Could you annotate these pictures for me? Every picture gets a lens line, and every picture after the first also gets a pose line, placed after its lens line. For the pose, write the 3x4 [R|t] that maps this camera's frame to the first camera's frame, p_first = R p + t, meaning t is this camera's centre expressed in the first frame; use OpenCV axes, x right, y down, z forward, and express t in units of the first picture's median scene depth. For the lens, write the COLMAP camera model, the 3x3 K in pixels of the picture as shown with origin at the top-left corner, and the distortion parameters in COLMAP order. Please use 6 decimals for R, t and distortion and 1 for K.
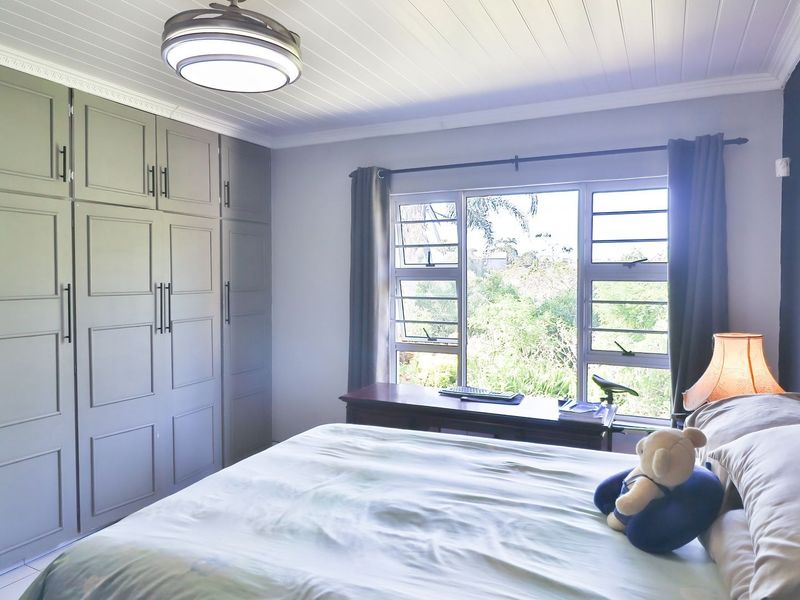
lens RADIAL K [[547.1, 0, 400.0], [0, 547.1, 300.0], [0, 0, 1]] dist [0.005586, 0.002293]
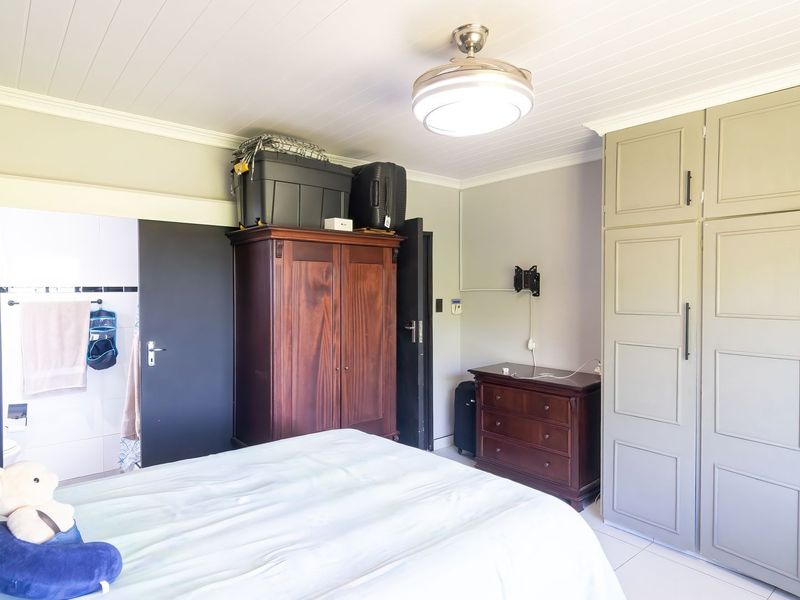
lens RADIAL K [[495.3, 0, 410.9], [0, 495.3, 298.6], [0, 0, 1]] dist [0.004561, 0.001216]
pose [[-0.398489, 0.023266, -0.916878, 0.464696], [-0.040300, 0.998269, 0.042847, -0.057316], [0.916287, 0.054024, -0.396862, 0.894901]]
